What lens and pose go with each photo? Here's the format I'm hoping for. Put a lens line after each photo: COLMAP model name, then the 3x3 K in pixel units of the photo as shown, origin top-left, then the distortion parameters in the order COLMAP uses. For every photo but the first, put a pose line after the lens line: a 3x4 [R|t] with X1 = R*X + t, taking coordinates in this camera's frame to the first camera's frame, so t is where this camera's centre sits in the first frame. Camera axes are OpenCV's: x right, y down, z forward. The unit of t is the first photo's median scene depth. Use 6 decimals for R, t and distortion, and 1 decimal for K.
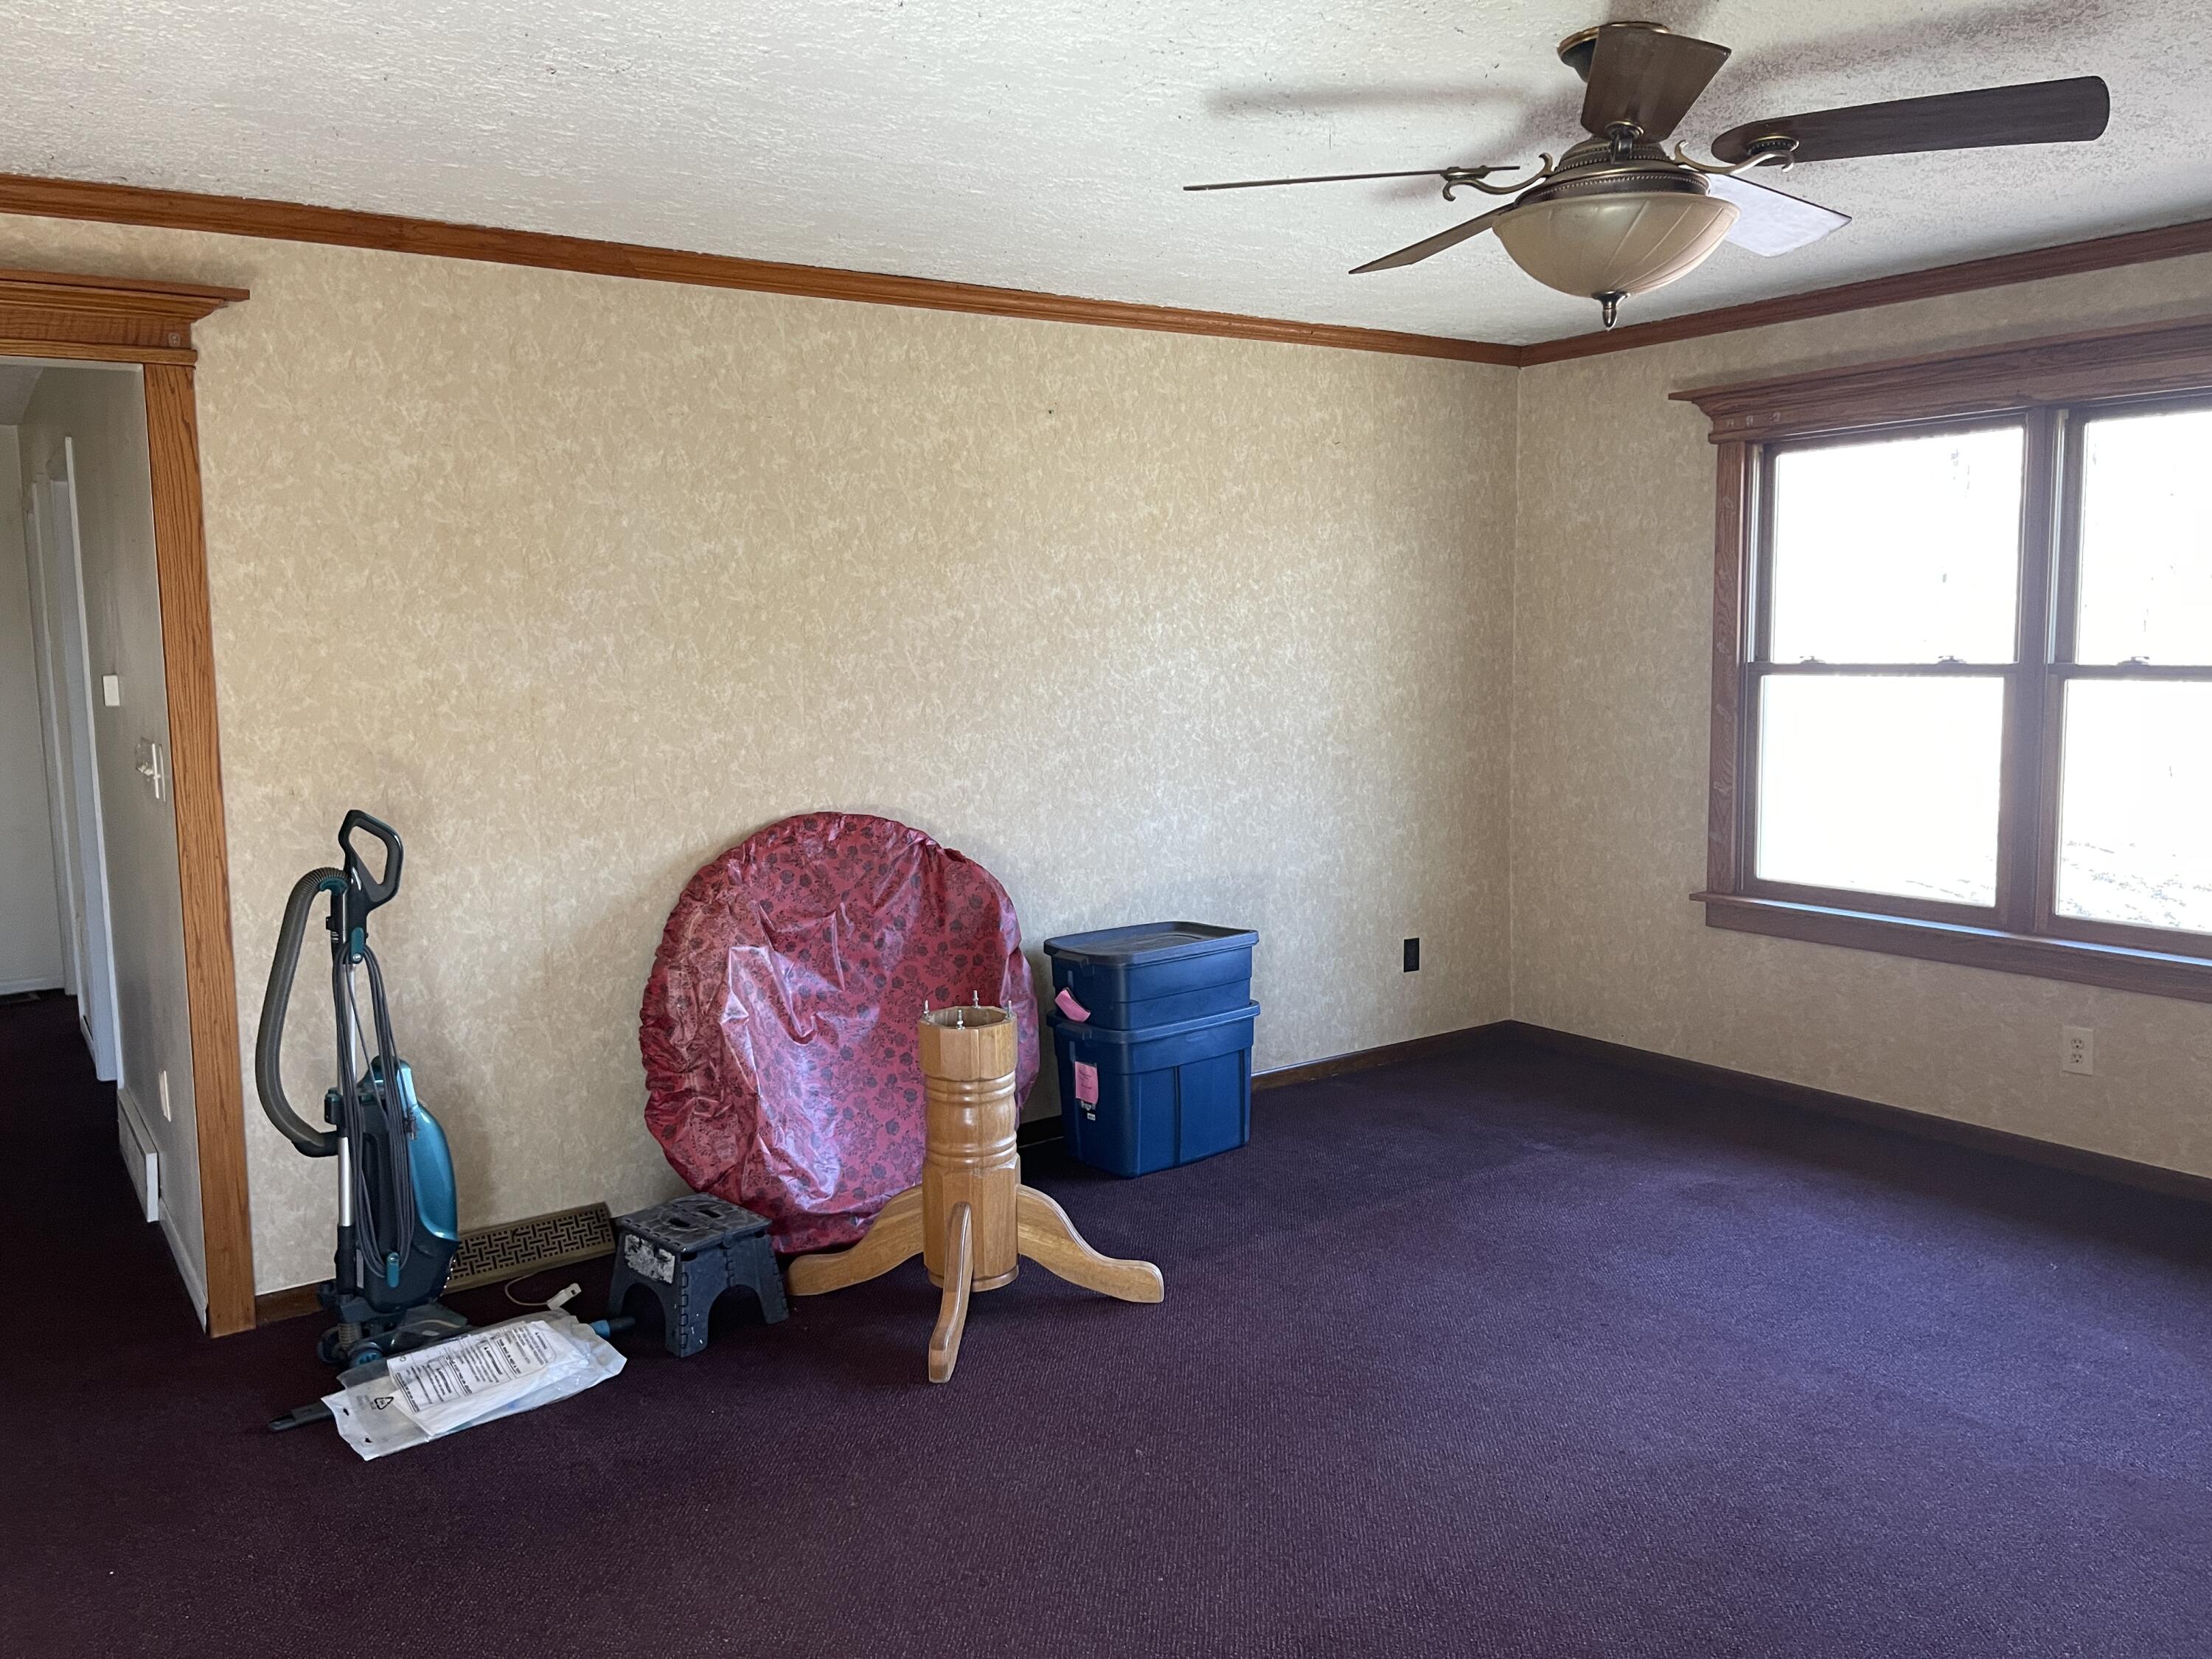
lens RADIAL K [[1670.7, 0, 1095.2], [0, 1670.7, 823.5], [0, 0, 1]] dist [0.069801, -0.099178]
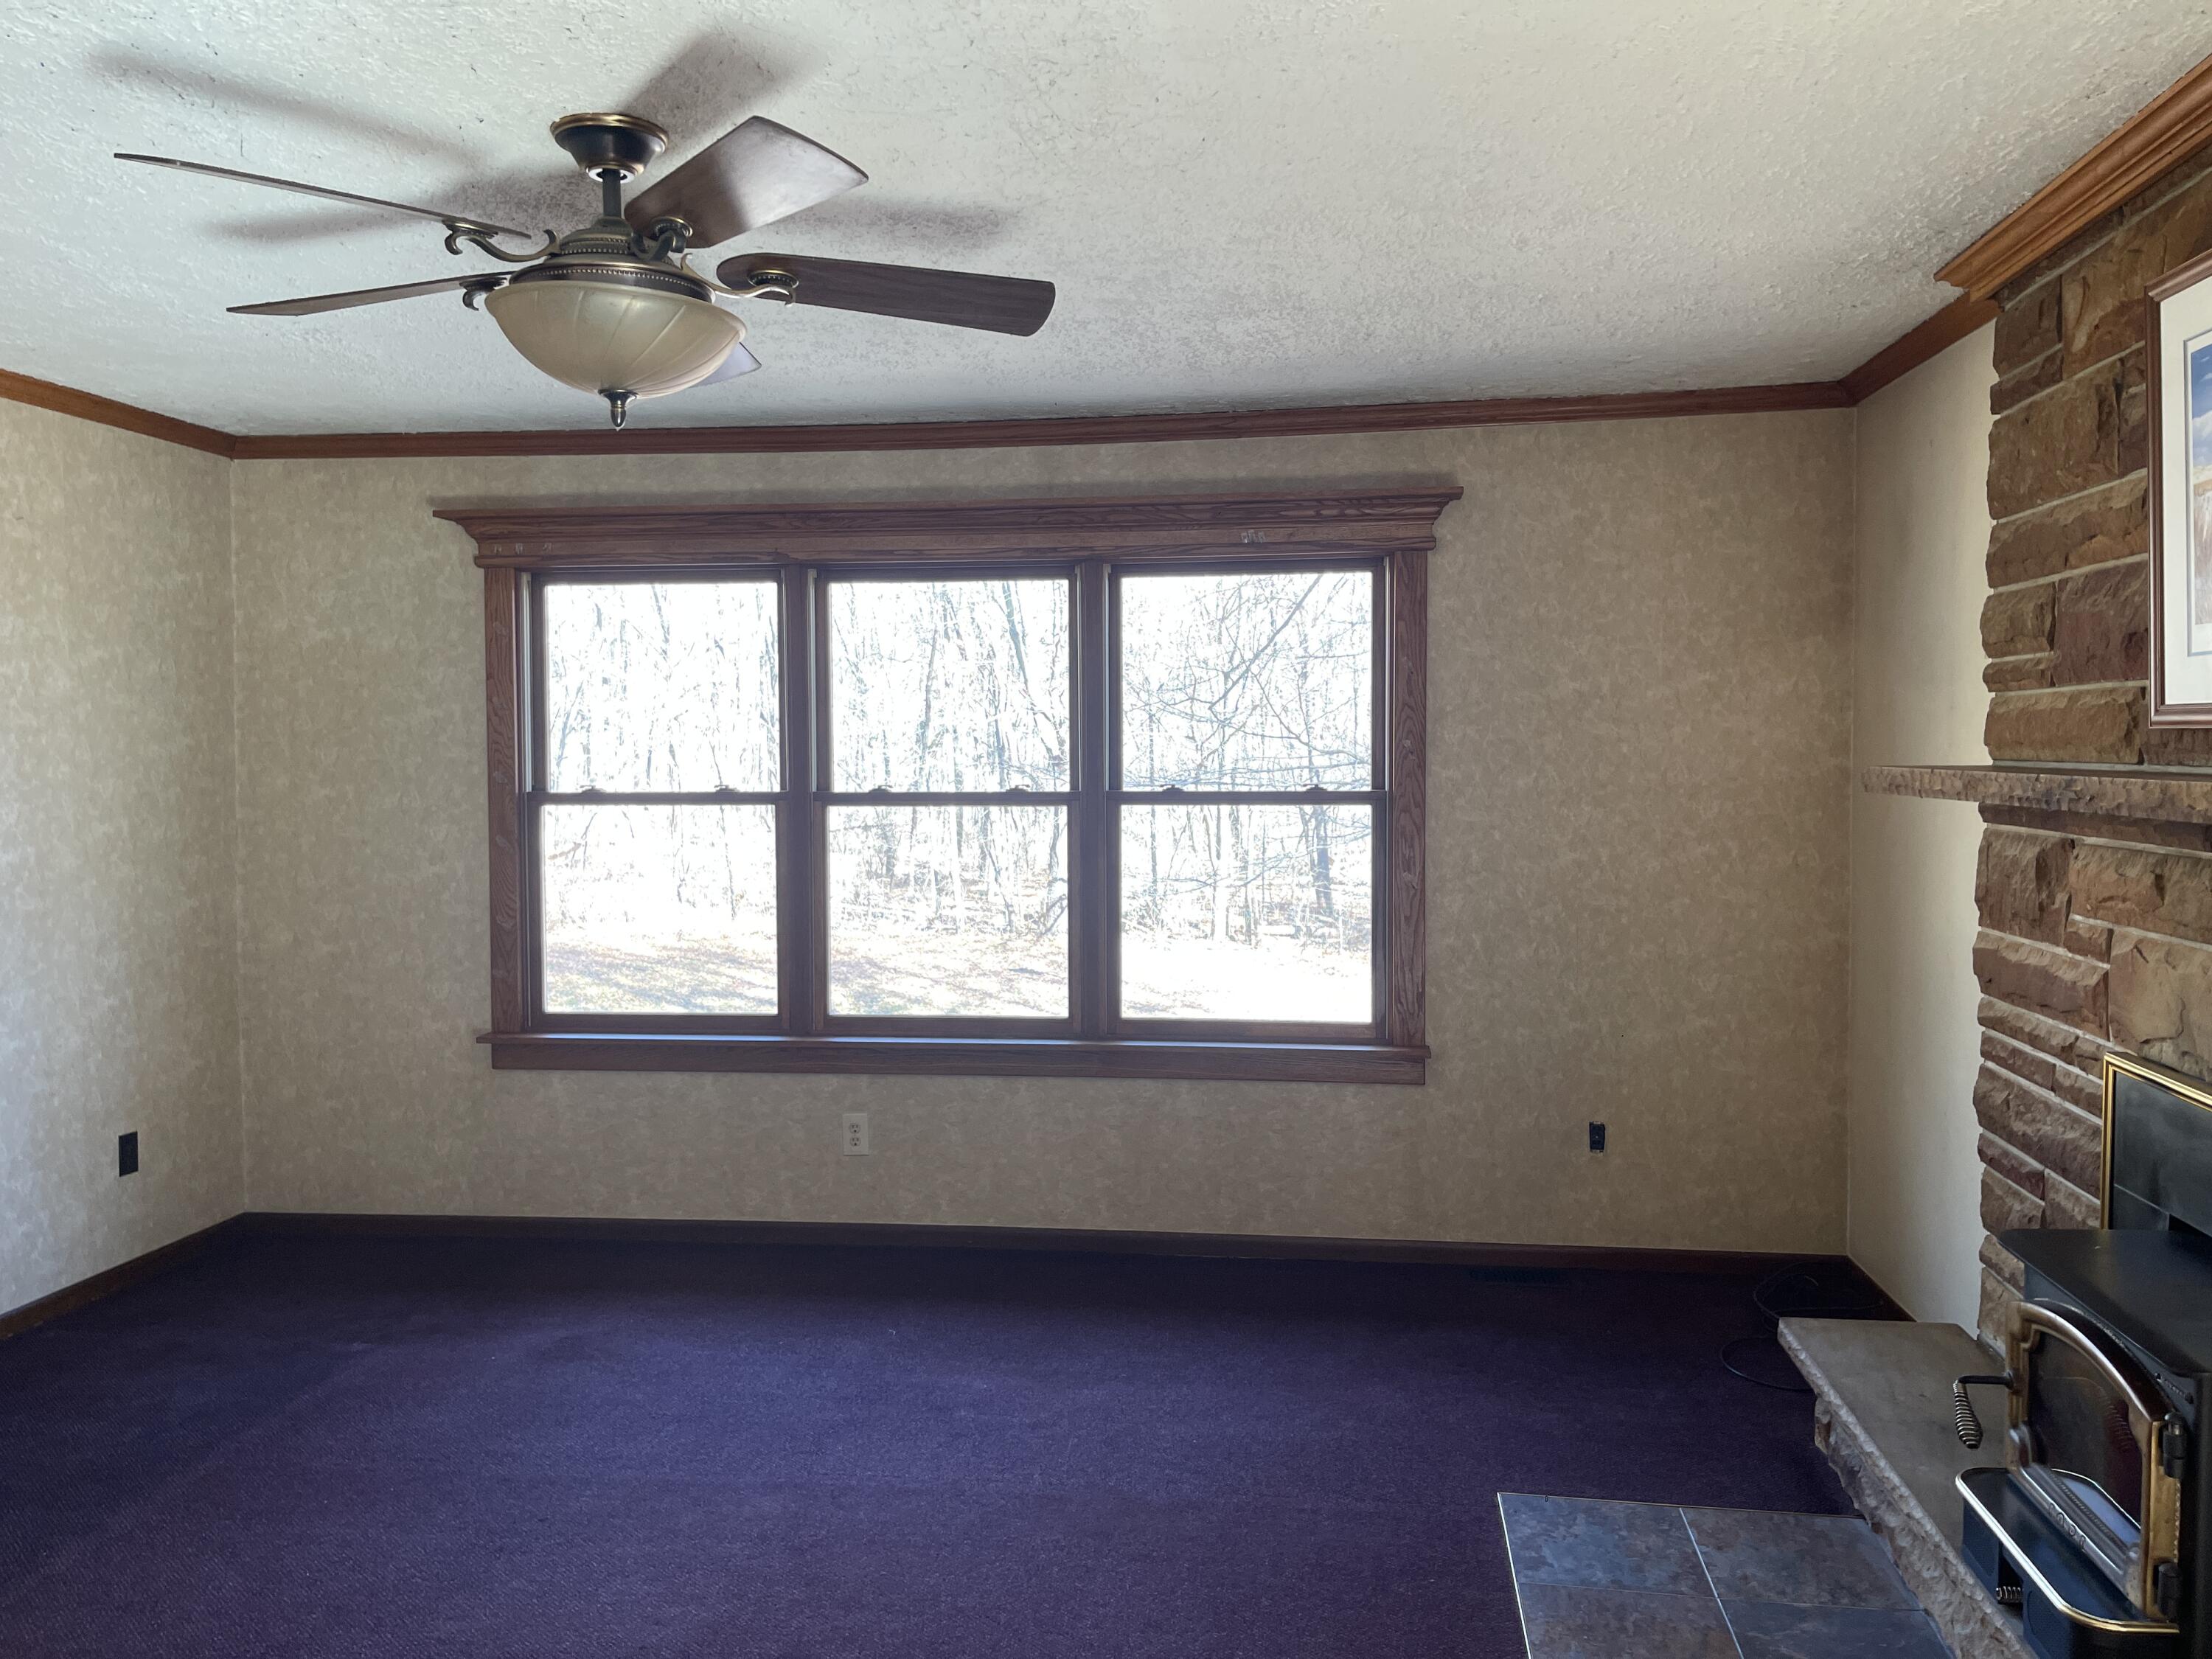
lens RADIAL K [[1670.7, 0, 1120.3], [0, 1670.7, 817.9], [0, 0, 1]] dist [0.069801, -0.099178]
pose [[0.660429, -0.012865, 0.750778, -0.116584], [0.078989, 0.995496, -0.052425, -0.002271], [-0.746722, 0.093926, 0.658471, 0.099550]]
